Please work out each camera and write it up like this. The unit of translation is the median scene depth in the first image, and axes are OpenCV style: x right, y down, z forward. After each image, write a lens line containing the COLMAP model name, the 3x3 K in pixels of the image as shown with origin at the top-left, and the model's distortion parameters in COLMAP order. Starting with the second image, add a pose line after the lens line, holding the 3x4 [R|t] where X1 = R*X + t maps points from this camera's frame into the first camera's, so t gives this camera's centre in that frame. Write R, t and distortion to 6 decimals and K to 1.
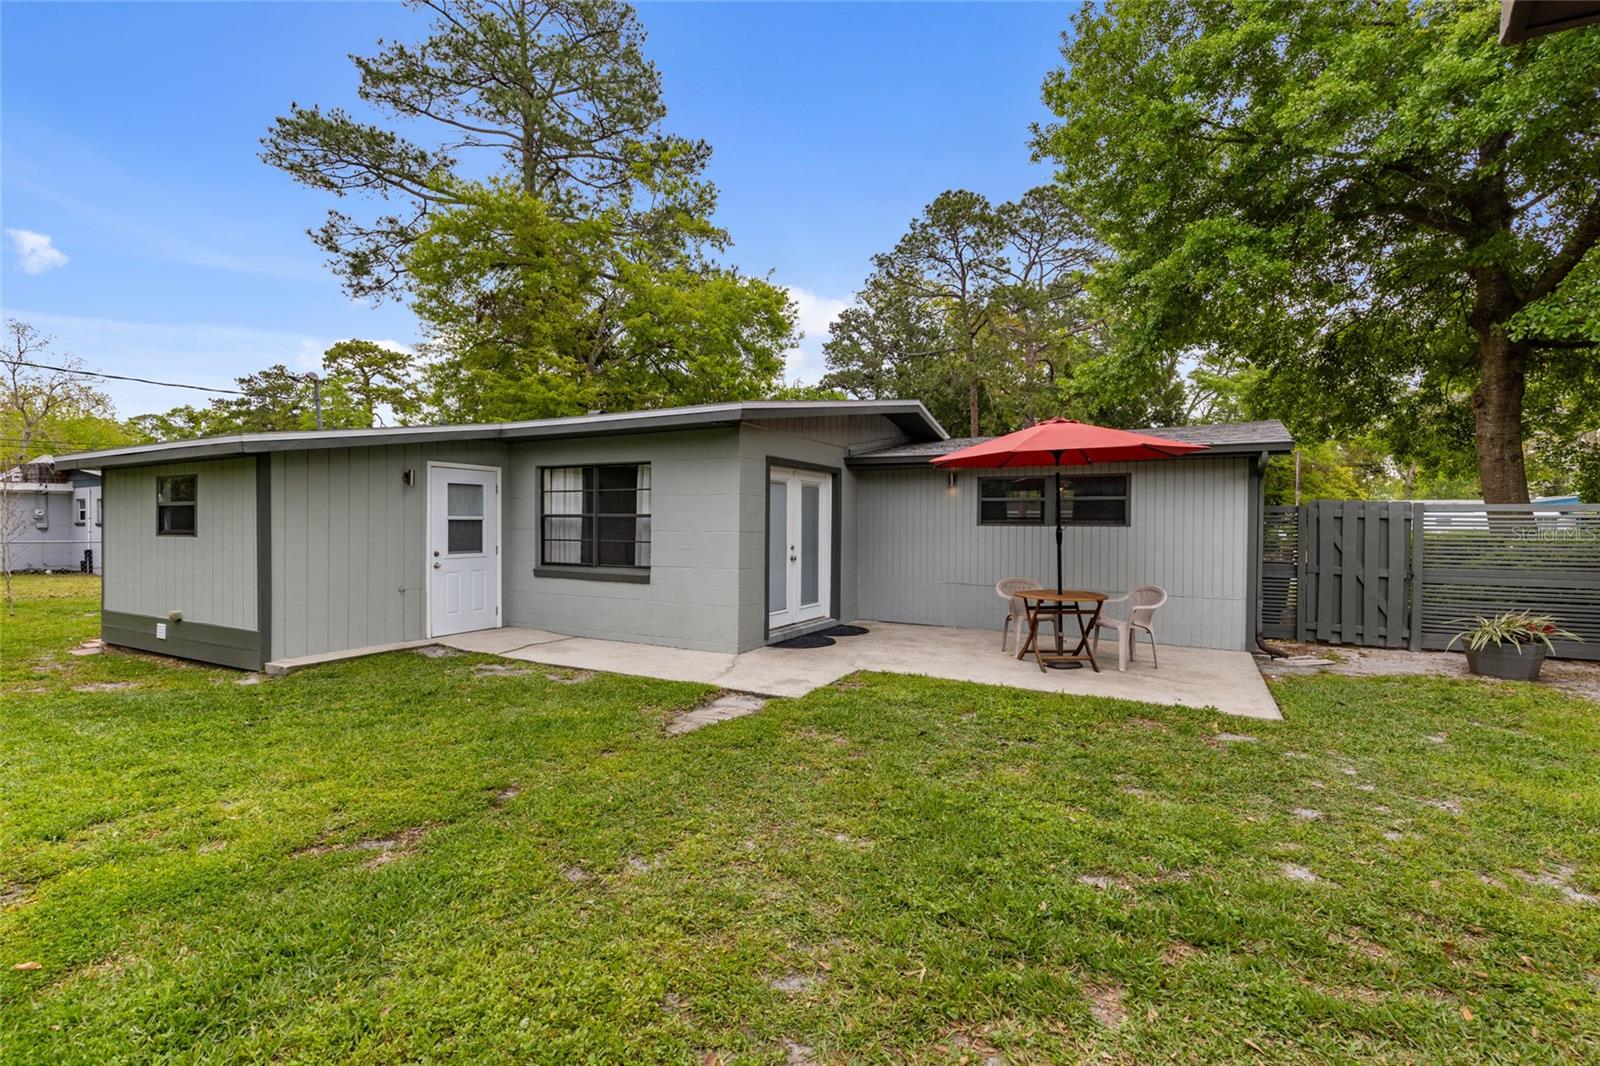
lens RADIAL K [[729.1, 0, 798.9], [0, 729.1, 528.1], [0, 0, 1]] dist [-0.000363, -0.000435]
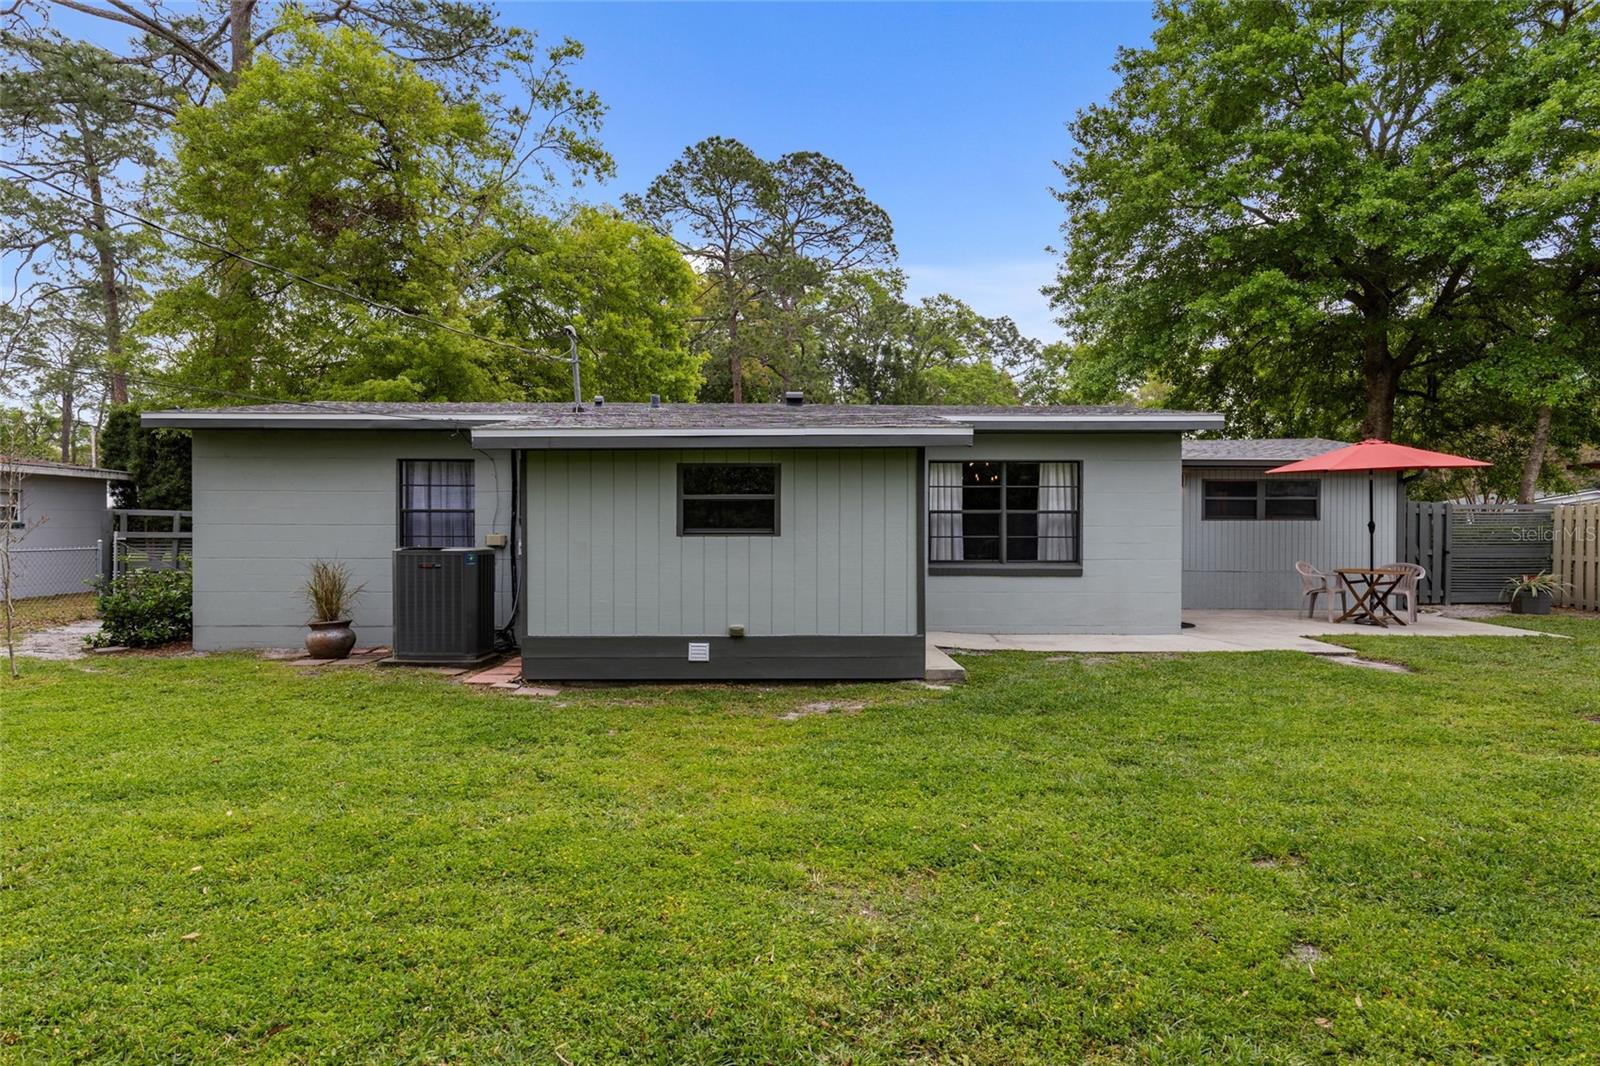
lens RADIAL K [[886.2, 0, 802.2], [0, 886.2, 544.4], [0, 0, 1]] dist [-0.000916, 0.001617]
pose [[0.874800, -0.018035, 0.484148, -1.067121], [0.012628, 0.999816, 0.014426, 0.006535], [-0.484319, -0.006506, 0.874867, 0.064989]]
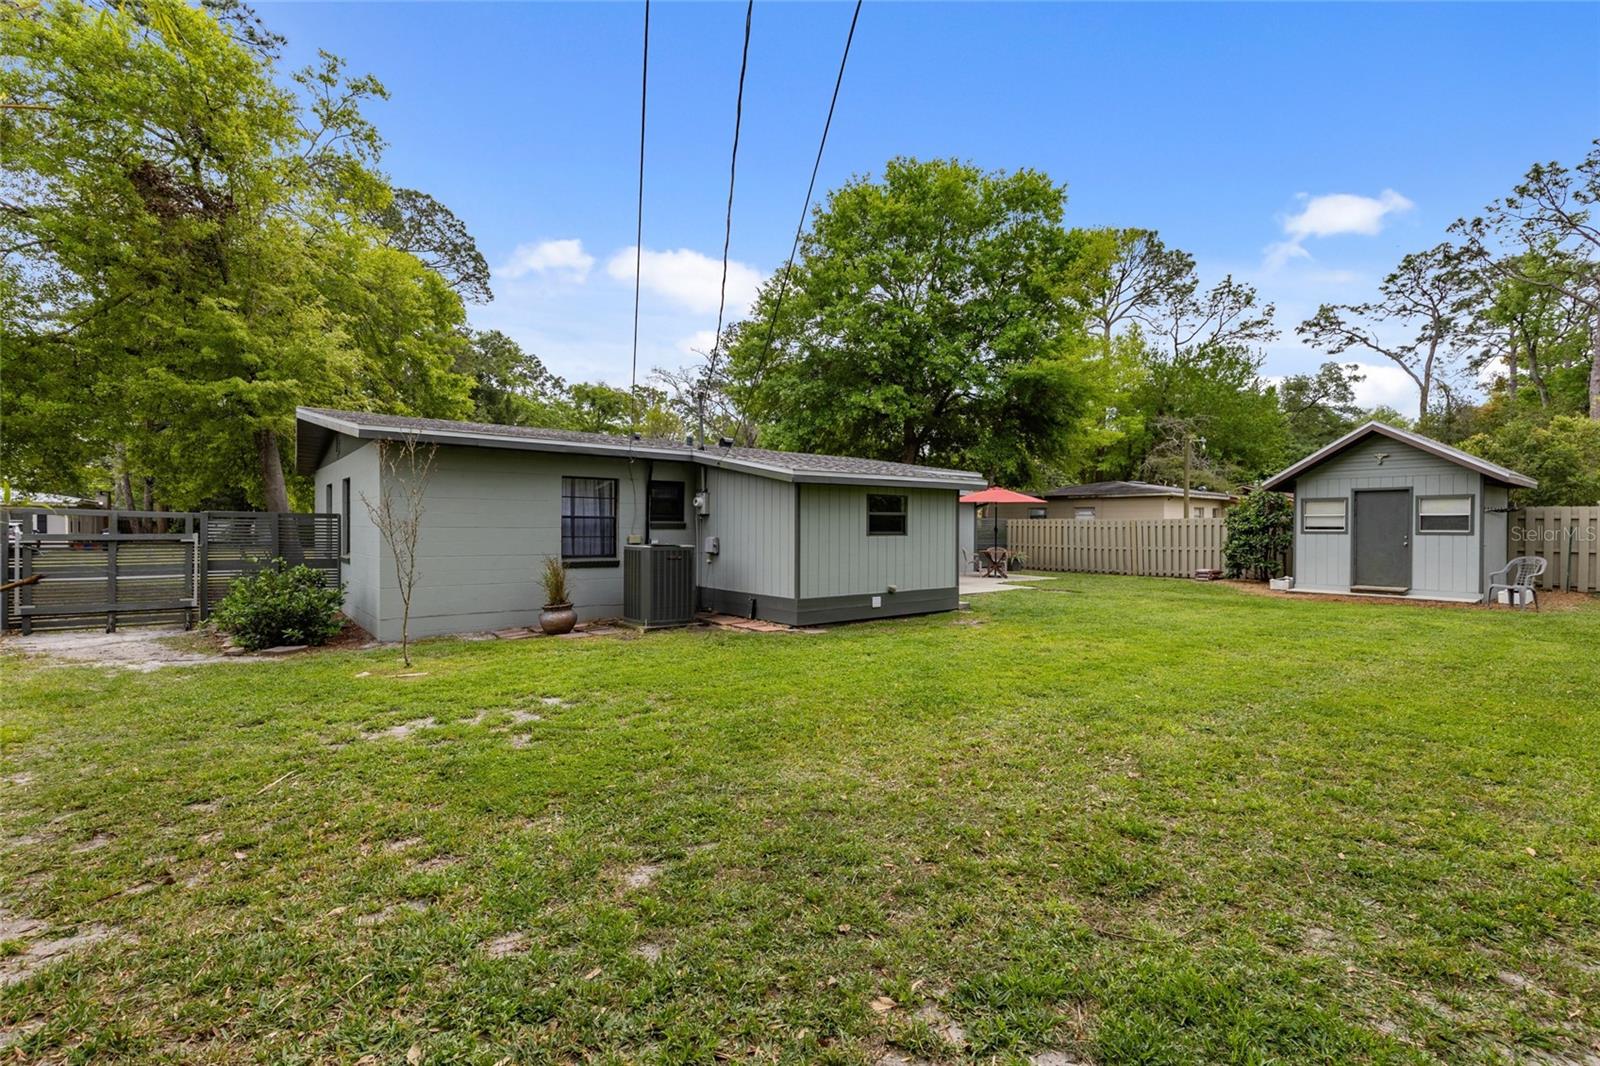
lens RADIAL K [[729.1, 0, 804.8], [0, 729.1, 525.2], [0, 0, 1]] dist [-0.000363, -0.000435]
pose [[0.374333, -0.002806, 0.927290, -1.918374], [0.010890, 0.999940, -0.001371, -0.007677], [-0.927230, 0.010612, 0.374341, 0.505990]]
